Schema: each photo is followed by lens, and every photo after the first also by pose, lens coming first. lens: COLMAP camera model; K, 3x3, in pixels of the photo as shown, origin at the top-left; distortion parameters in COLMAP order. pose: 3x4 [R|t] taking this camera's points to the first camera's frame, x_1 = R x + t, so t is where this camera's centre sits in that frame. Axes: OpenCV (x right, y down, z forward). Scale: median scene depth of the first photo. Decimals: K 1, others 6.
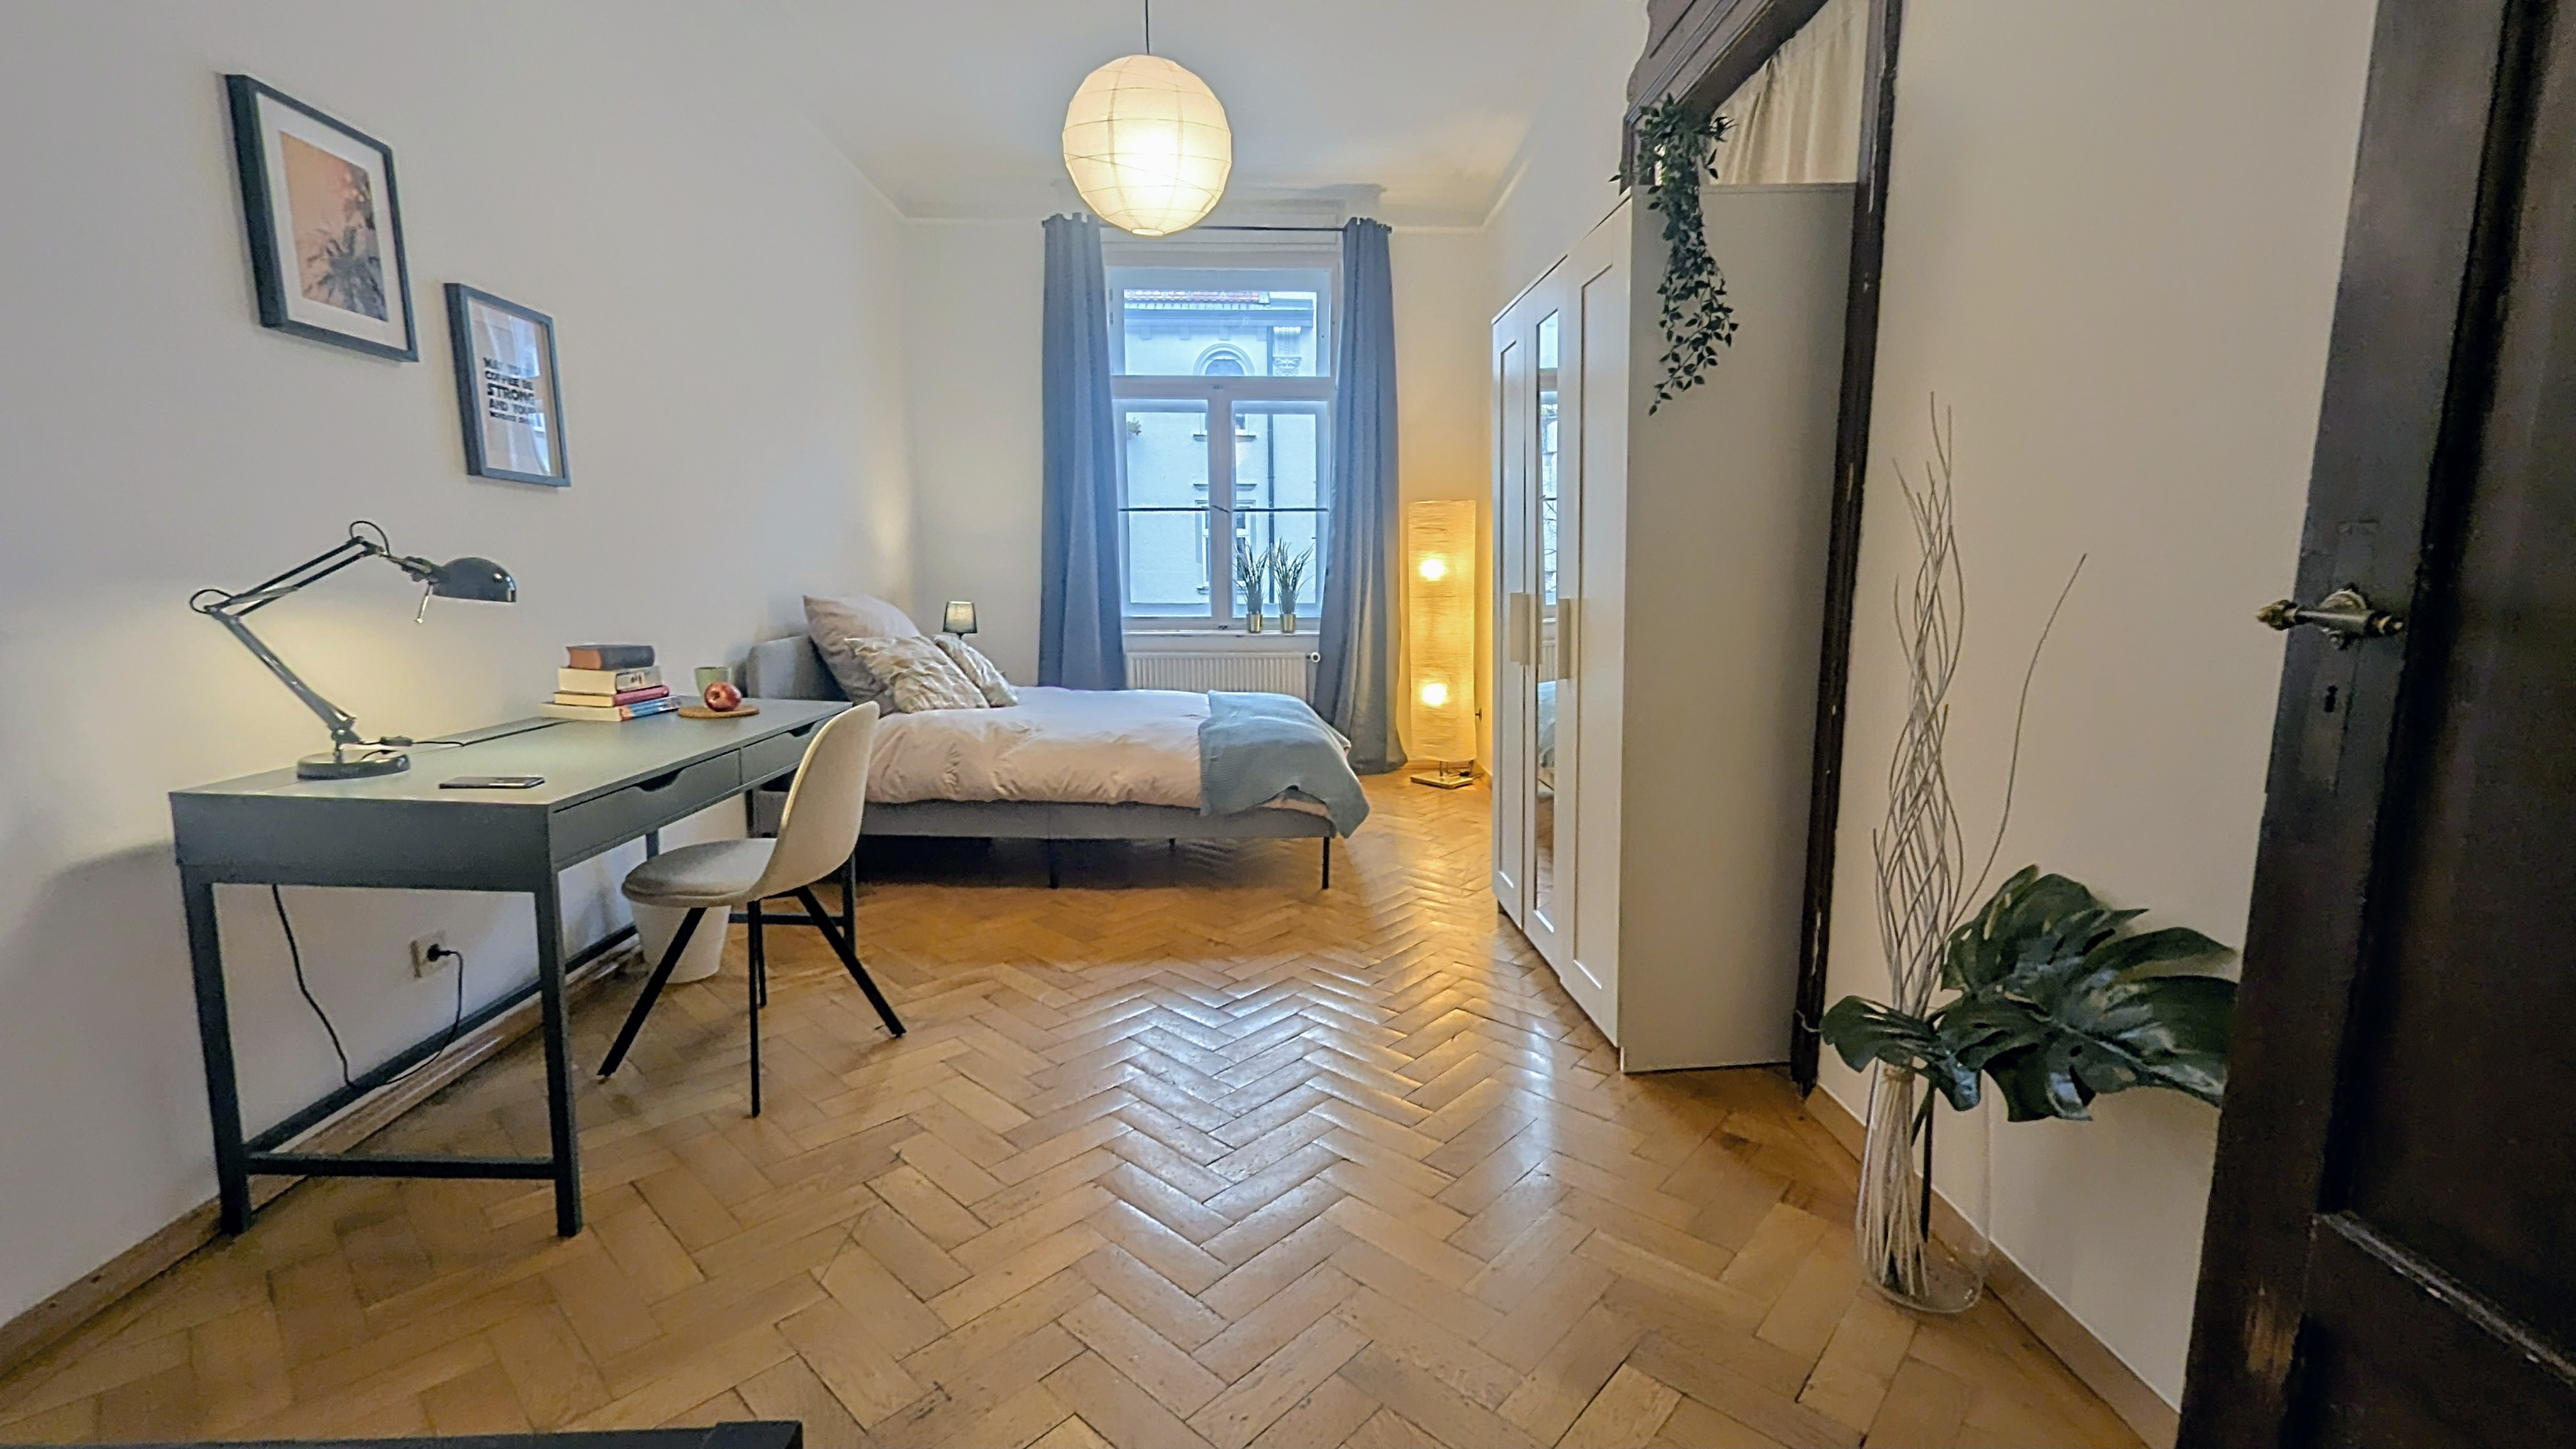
lens RADIAL K [[1061.0, 0, 1294.1], [0, 1061.0, 737.9], [0, 0, 1]] dist [-0.000359, -0.000234]
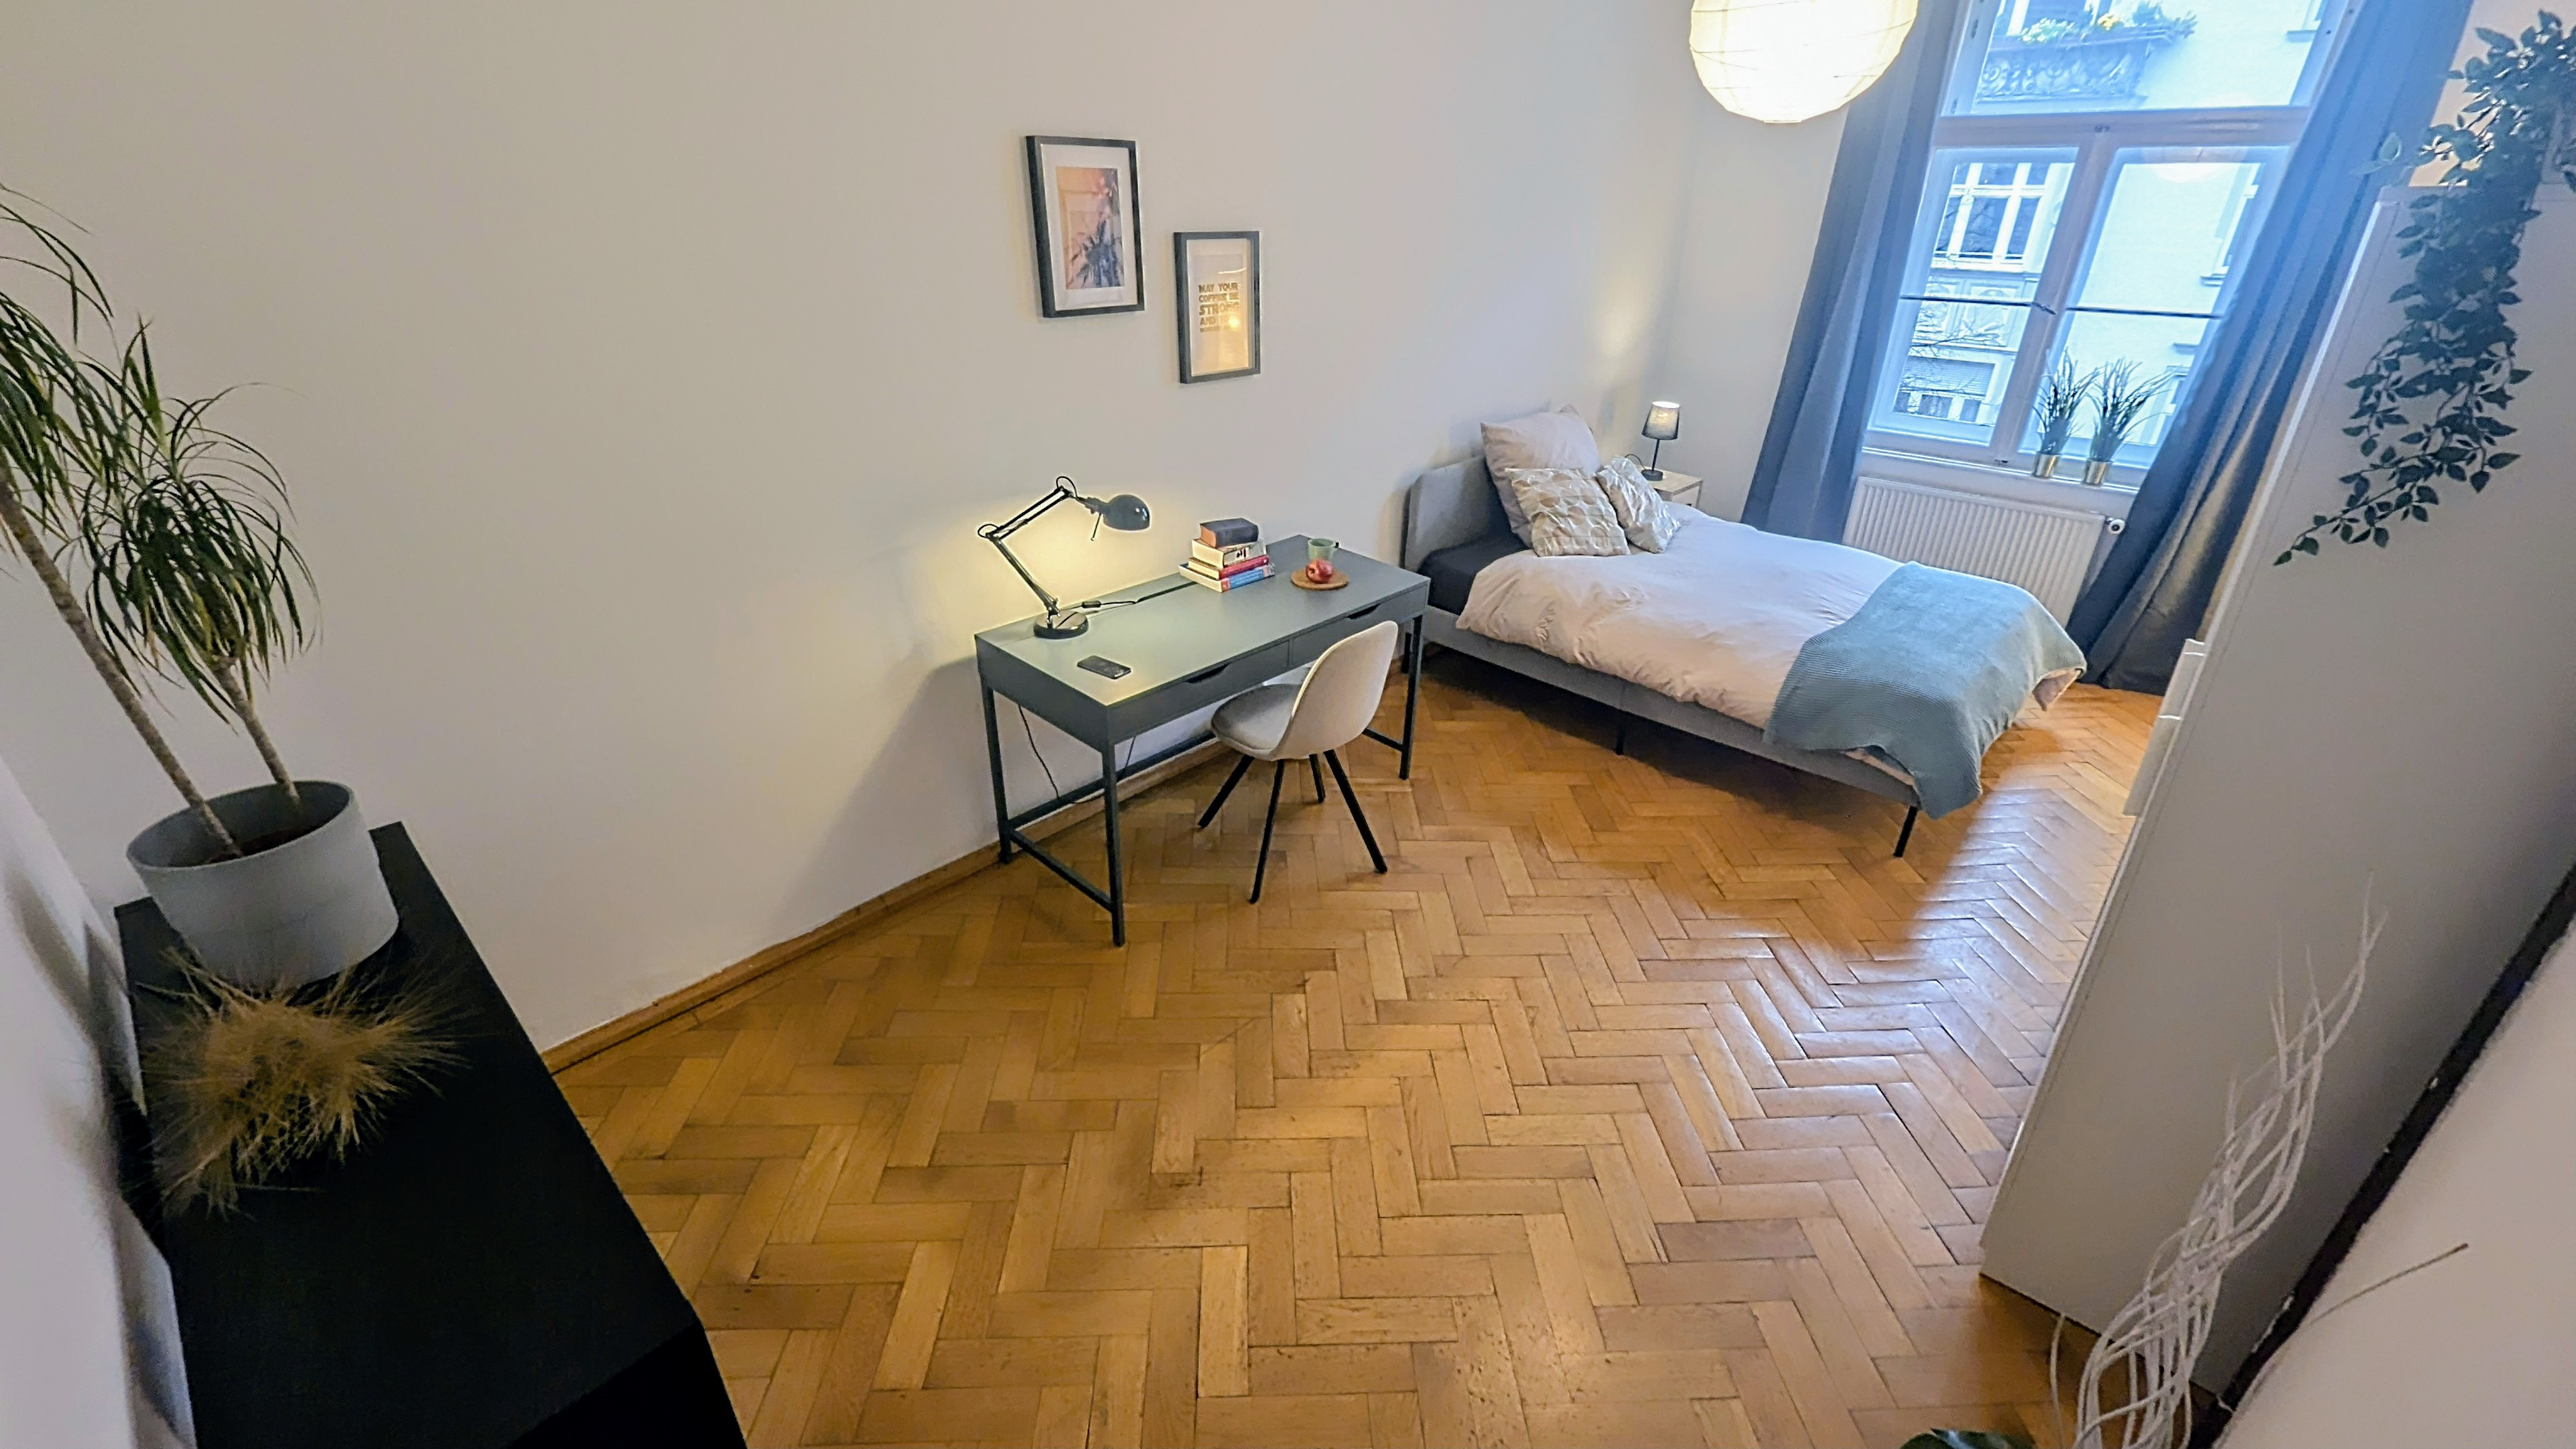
lens RADIAL K [[1061.0, 0, 1294.1], [0, 1061.0, 737.9], [0, 0, 1]] dist [-0.000359, -0.000234]
pose [[0.704066, 0.330824, -0.628368, 0.359137], [-0.118239, 0.927119, 0.355627, -0.369736], [0.700222, -0.176087, 0.691869, 0.104728]]
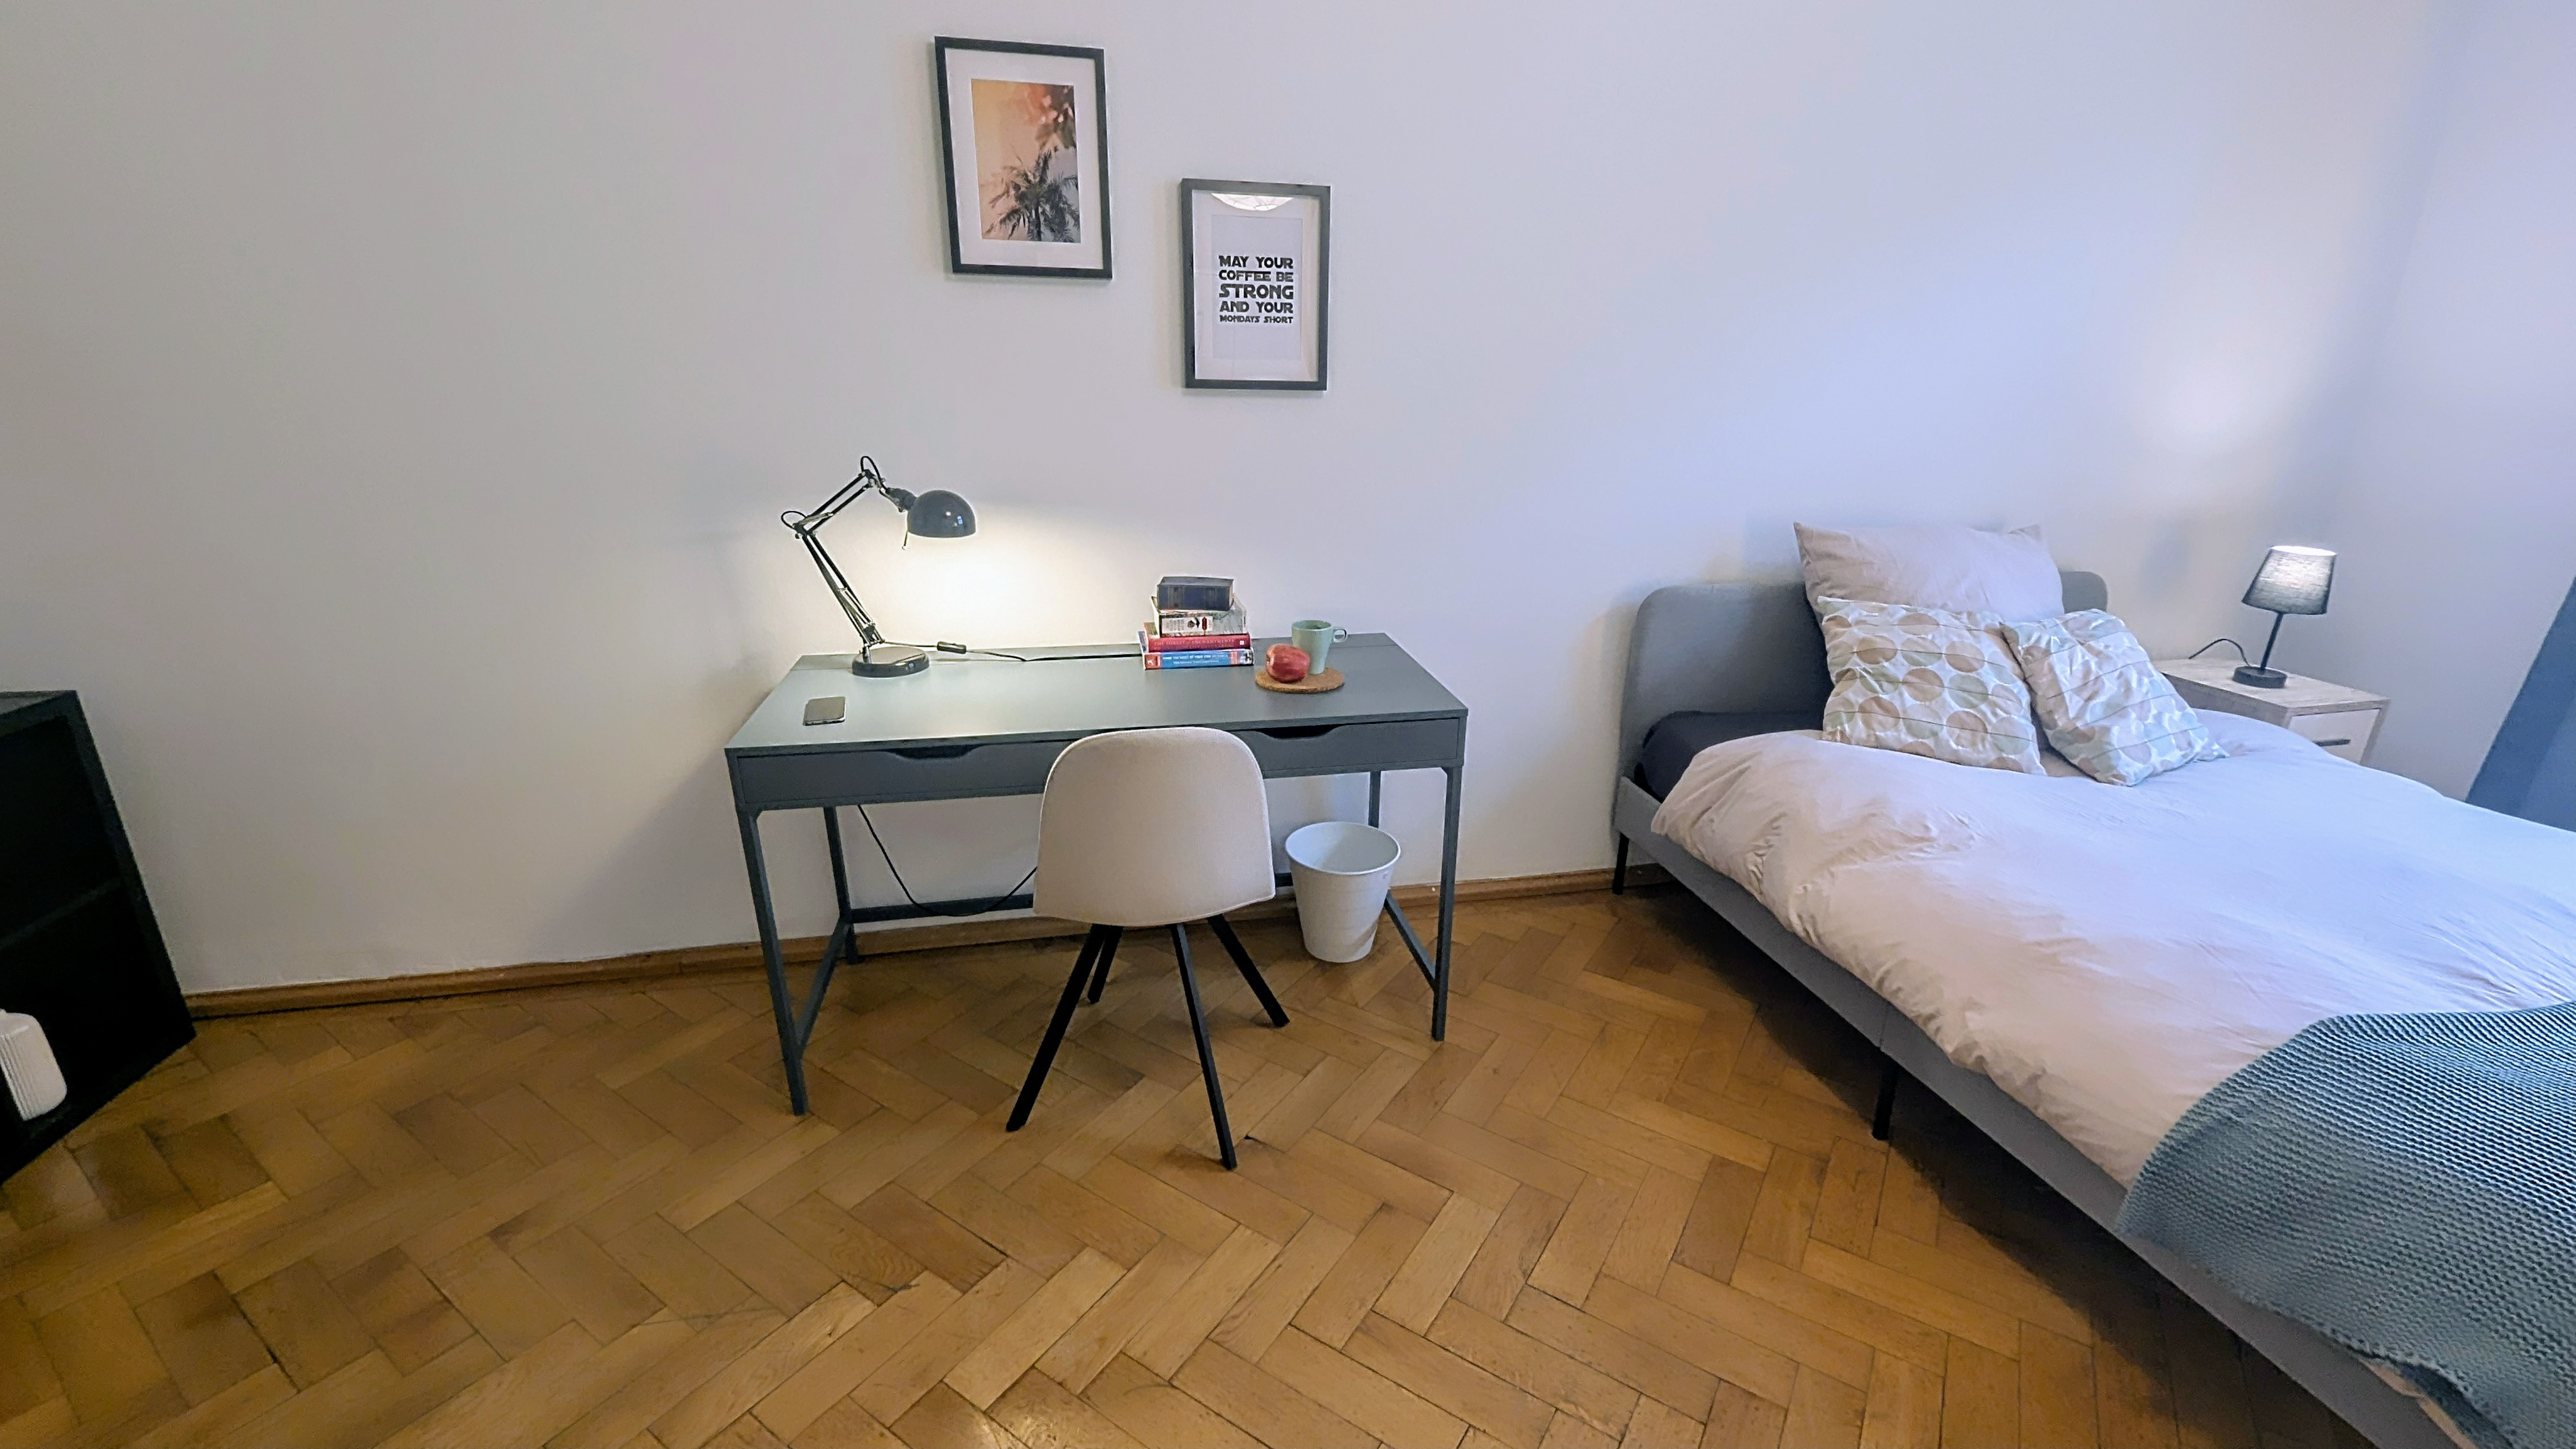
lens RADIAL K [[1061.0, 0, 1294.1], [0, 1061.0, 737.9], [0, 0, 1]] dist [-0.000359, -0.000234]
pose [[0.162891, 0.302362, -0.939172, 0.291018], [-0.161187, 0.947252, 0.277007, -0.260326], [0.973388, 0.106261, 0.203036, 1.060317]]
